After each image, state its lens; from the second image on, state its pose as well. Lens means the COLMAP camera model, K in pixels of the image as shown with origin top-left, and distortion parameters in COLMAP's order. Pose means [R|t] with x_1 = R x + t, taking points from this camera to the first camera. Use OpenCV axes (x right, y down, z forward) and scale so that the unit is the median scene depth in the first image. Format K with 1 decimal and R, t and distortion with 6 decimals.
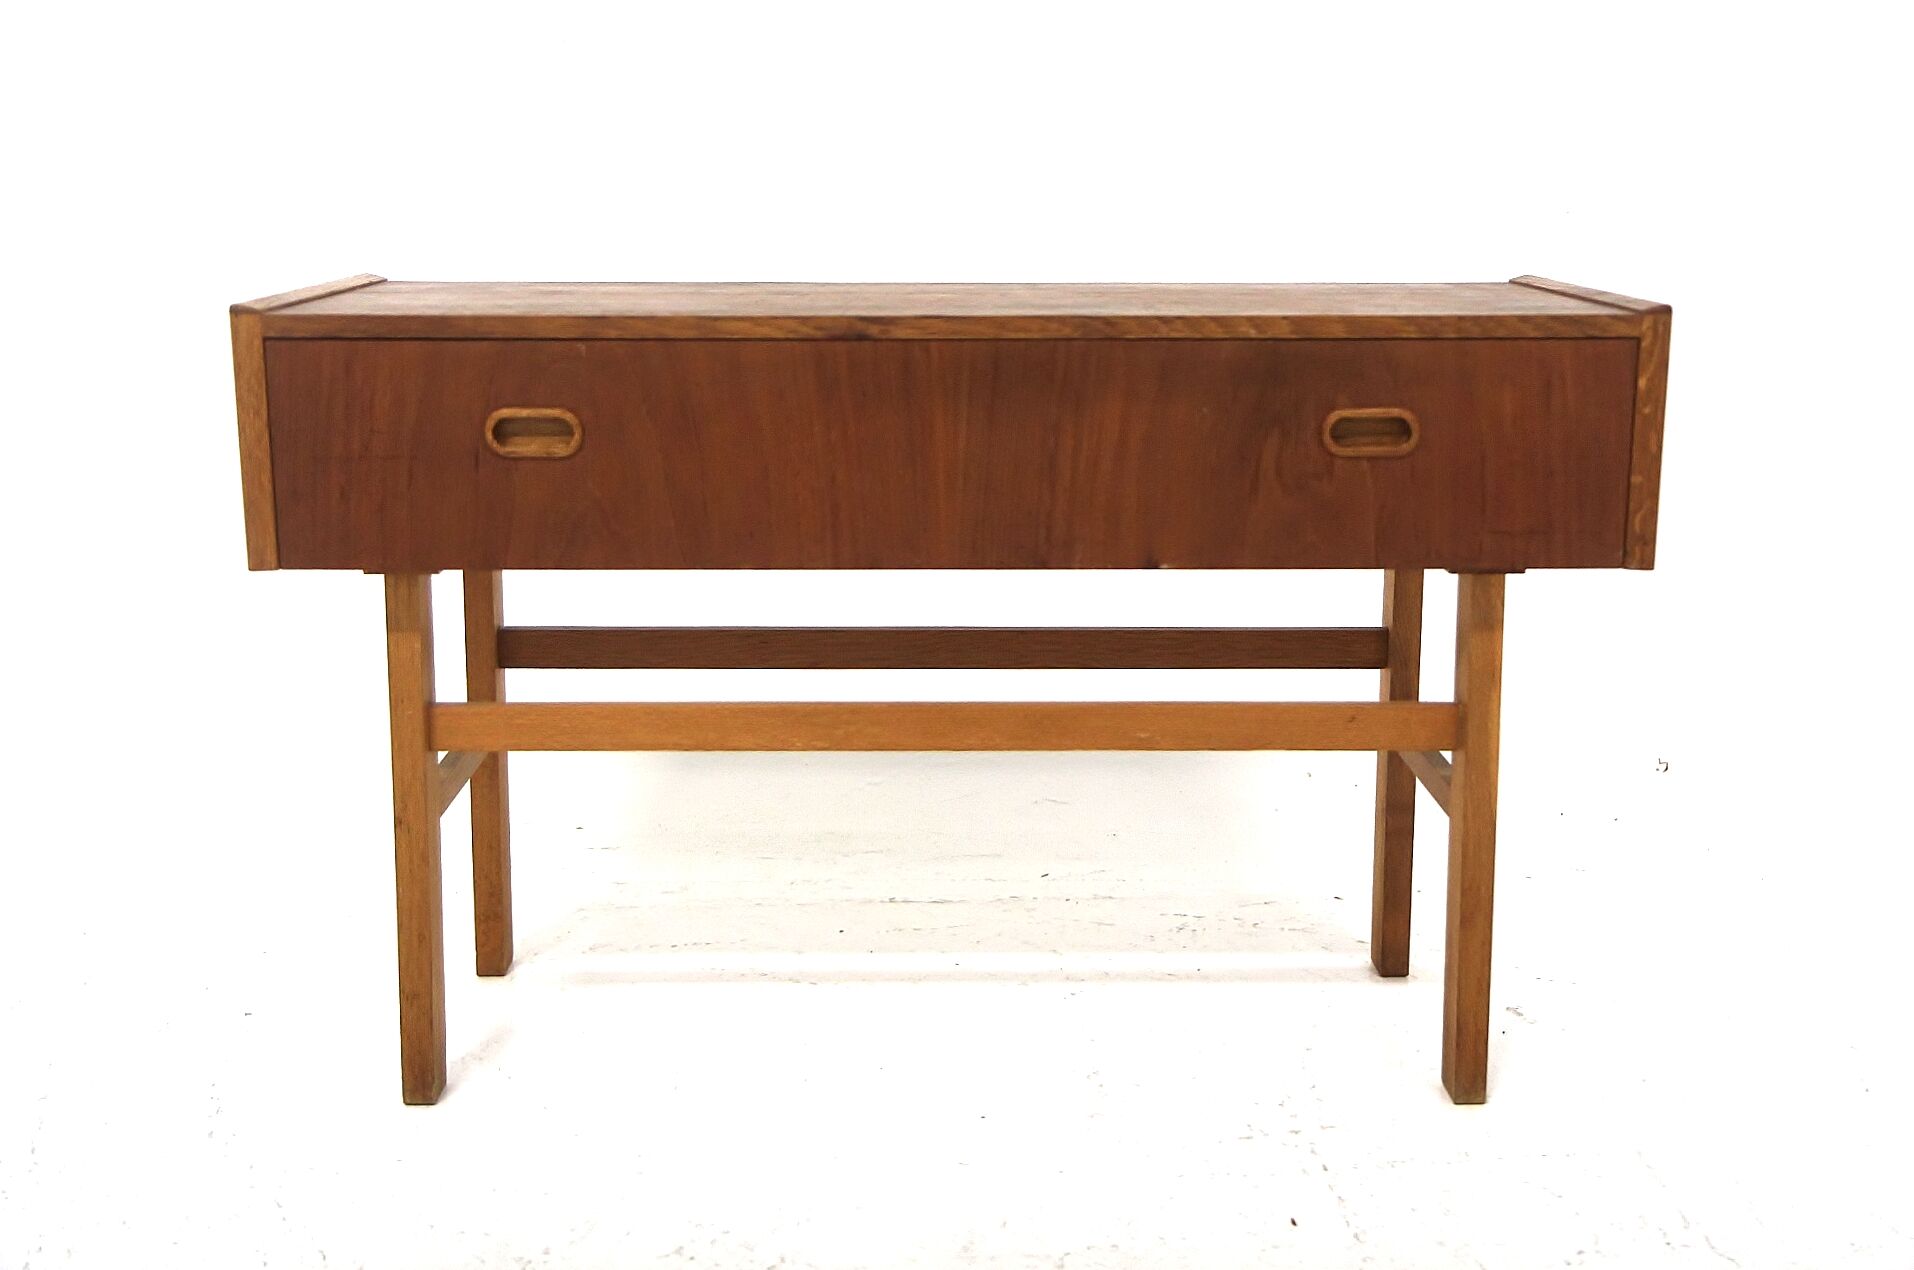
lens RADIAL K [[2671.2, 0, 957.6], [0, 2671.2, 628.0], [0, 0, 1]] dist [0.005450, 0.000000]
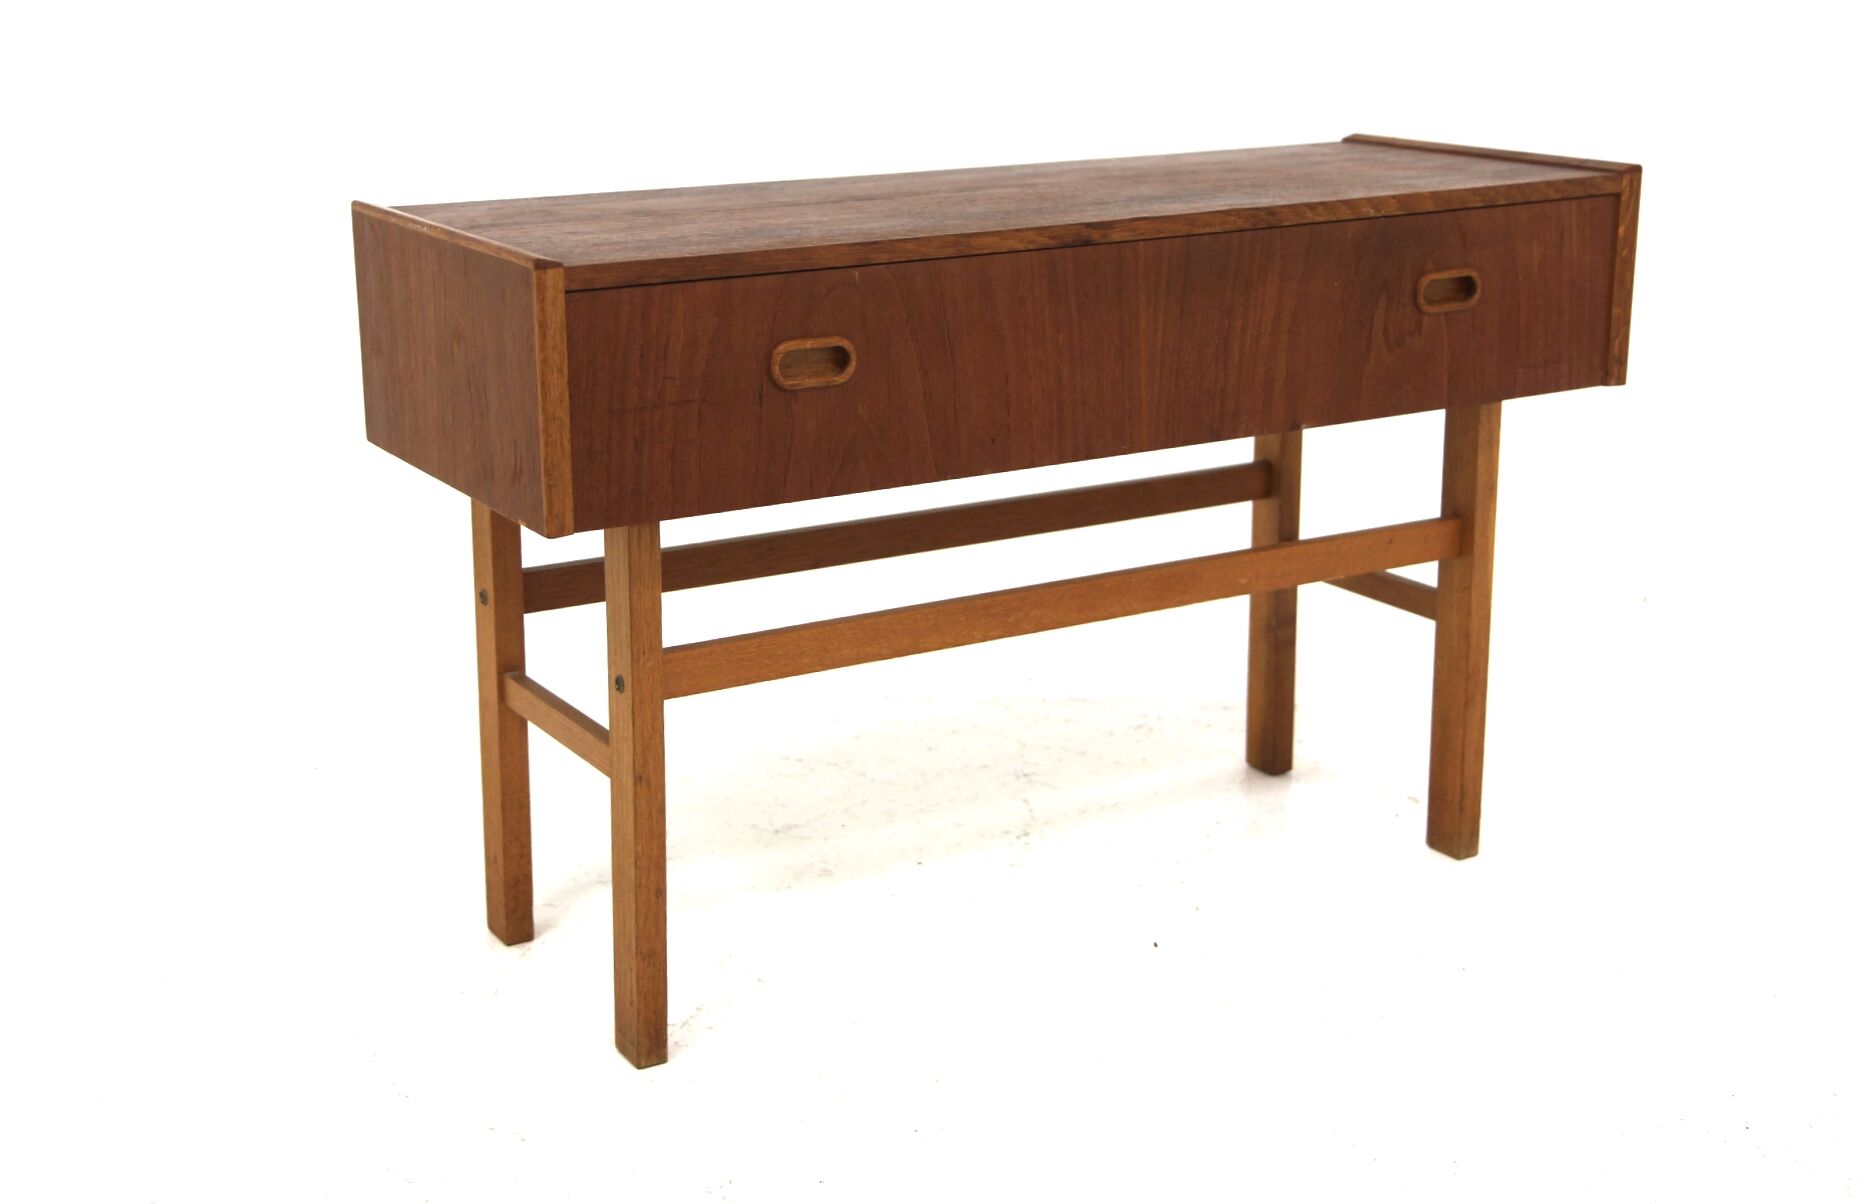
lens RADIAL K [[2548.0, 0, 936.1], [0, 2548.0, 608.4], [0, 0, 1]] dist [0.027661, 0.000000]
pose [[0.865308, -0.145829, 0.479559, -0.600156], [0.145699, 0.988609, 0.037729, -0.010538], [-0.479598, 0.037223, 0.876698, 0.131628]]
